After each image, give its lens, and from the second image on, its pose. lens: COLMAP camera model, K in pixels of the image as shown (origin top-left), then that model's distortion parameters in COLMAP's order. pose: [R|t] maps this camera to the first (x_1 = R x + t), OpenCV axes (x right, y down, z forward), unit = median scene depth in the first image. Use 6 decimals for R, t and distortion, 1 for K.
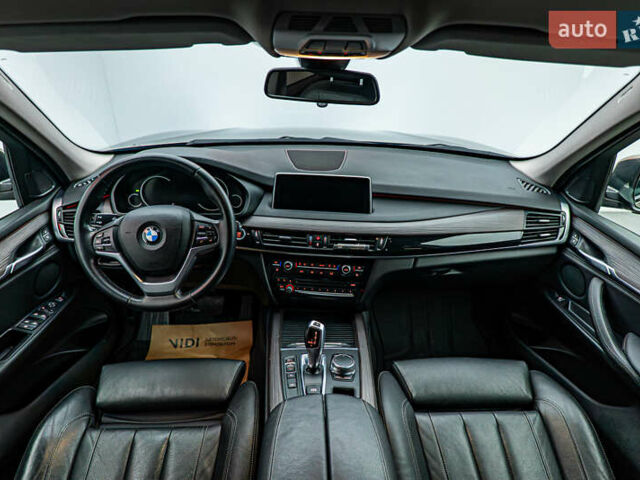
lens RADIAL K [[400.0, 0, 320.0], [0, 400.0, 240.0], [0, 0, 1]] dist [0.001280, 0.002350]
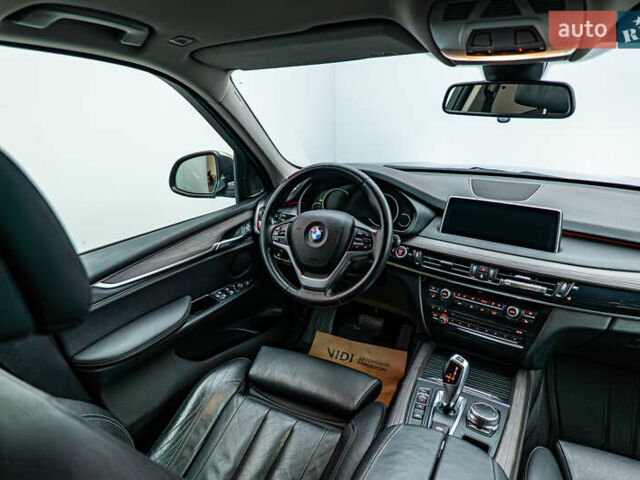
lens RADIAL K [[400.0, 0, 320.0], [0, 400.0, 240.0], [0, 0, 1]] dist [0.001280, 0.002350]
pose [[0.869521, 0.142254, -0.472967, 0.103059], [-0.194844, 0.978755, -0.063830, 0.066788], [0.453838, 0.147656, 0.878765, 0.034626]]
